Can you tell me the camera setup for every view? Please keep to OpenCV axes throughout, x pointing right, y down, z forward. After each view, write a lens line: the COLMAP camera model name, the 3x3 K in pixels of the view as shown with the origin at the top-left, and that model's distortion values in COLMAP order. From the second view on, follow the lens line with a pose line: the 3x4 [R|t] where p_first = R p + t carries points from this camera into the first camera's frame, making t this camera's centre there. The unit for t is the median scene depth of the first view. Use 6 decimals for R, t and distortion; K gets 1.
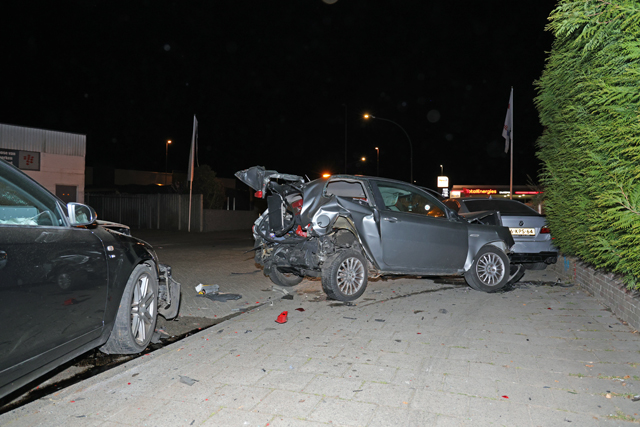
lens RADIAL K [[444.1, 0, 320.0], [0, 444.1, 213.5], [0, 0, 1]] dist [-0.083964, 0.053425]
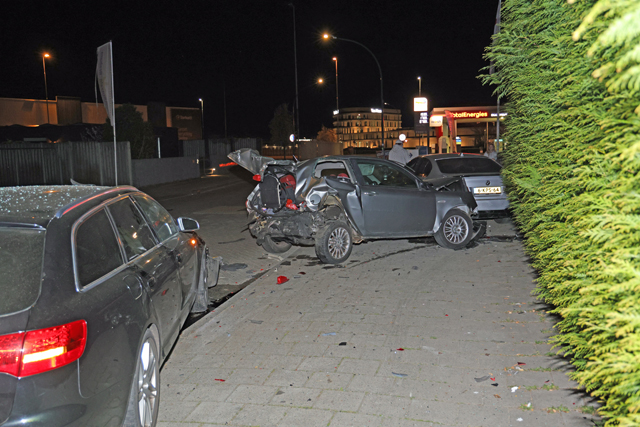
lens RADIAL K [[587.0, 0, 320.0], [0, 587.0, 213.5], [0, 0, 1]] dist [0.020422, 0.005342]
pose [[0.994152, -0.052218, 0.094522, -0.124553], [0.040667, 0.991910, 0.120251, -0.127897], [-0.100037, -0.115704, 0.988233, -0.542611]]
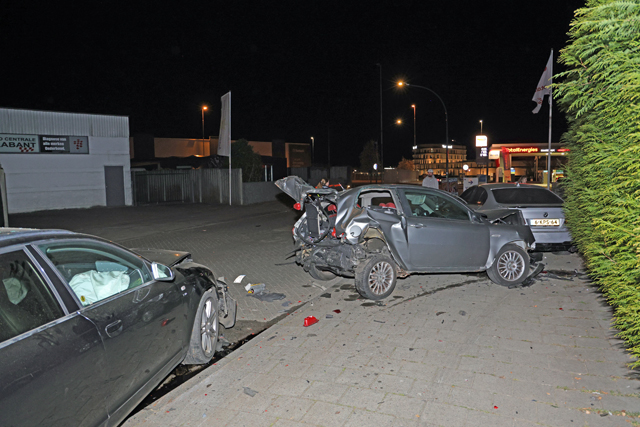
lens RADIAL K [[444.3, 0, 323.1], [0, 444.3, 216.6], [0, 0, 1]] dist [-0.081380, 0.054248]
pose [[0.996679, -0.021808, -0.078452, 0.013524], [0.029512, 0.994707, 0.098424, -0.125506], [0.075891, -0.100412, 0.992047, -0.109142]]
